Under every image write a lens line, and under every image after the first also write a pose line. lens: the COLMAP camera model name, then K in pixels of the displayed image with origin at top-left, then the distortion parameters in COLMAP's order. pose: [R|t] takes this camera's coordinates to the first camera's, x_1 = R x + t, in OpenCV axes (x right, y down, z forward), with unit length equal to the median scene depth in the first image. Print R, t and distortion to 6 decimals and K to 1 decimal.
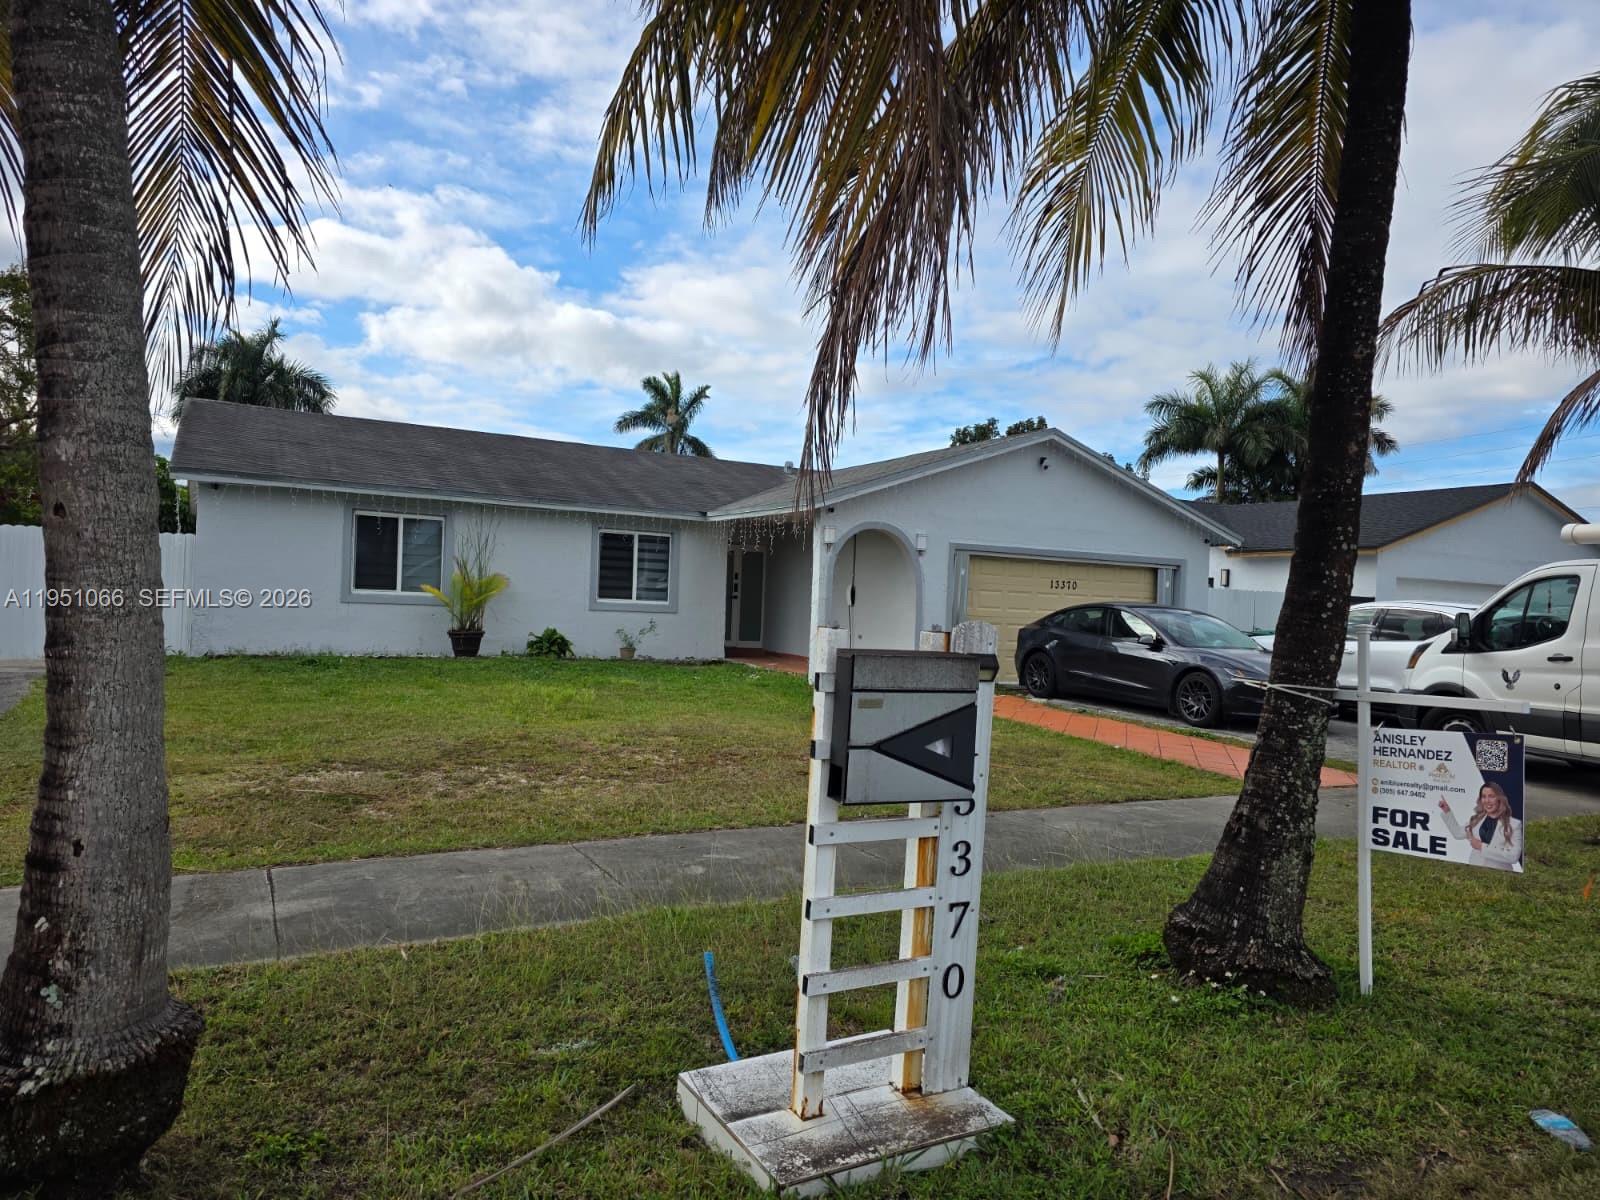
lens RADIAL K [[1088.5, 0, 785.9], [0, 1088.5, 600.3], [0, 0, 1]] dist [0.034706, -0.000168]
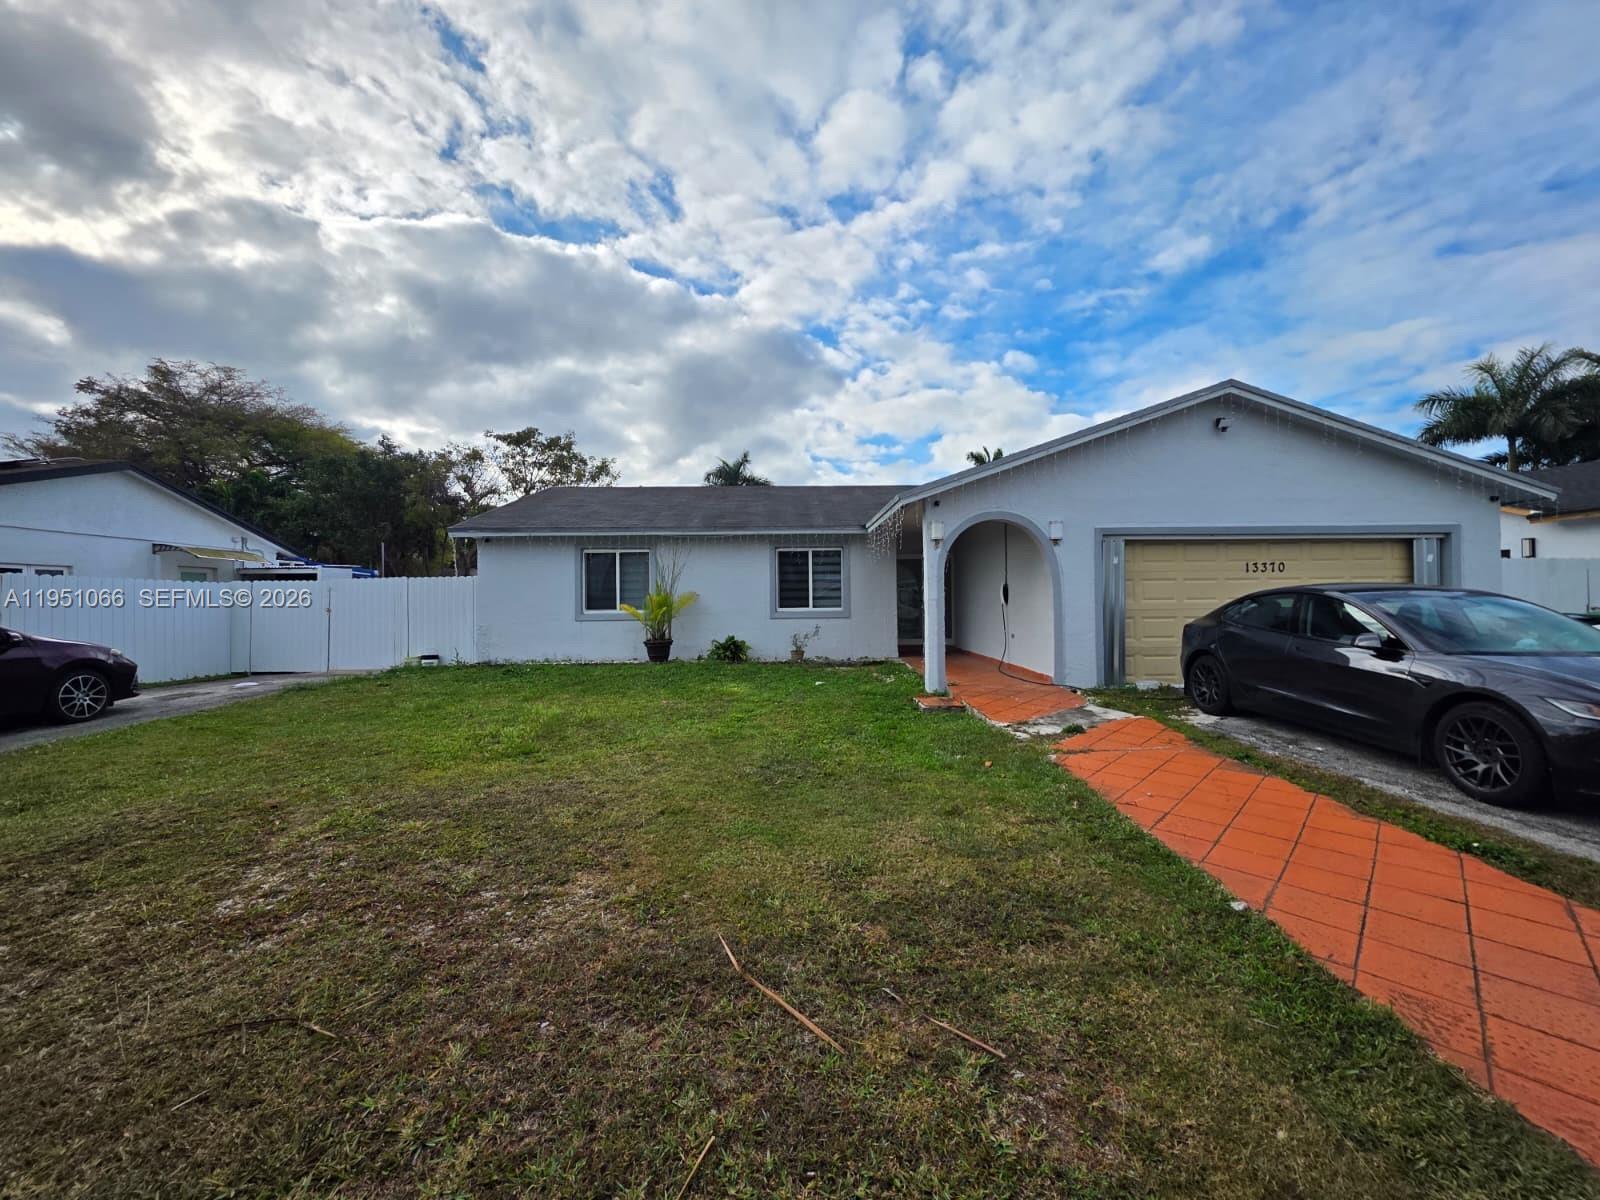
lens RADIAL K [[637.5, 0, 803.2], [0, 637.5, 594.2], [0, 0, 1]] dist [0.000160, -0.000106]
pose [[0.891787, -0.054329, -0.449182, 0.162945], [0.047678, 0.998521, -0.026114, 0.002549], [0.449936, 0.001872, 0.893059, 0.415945]]
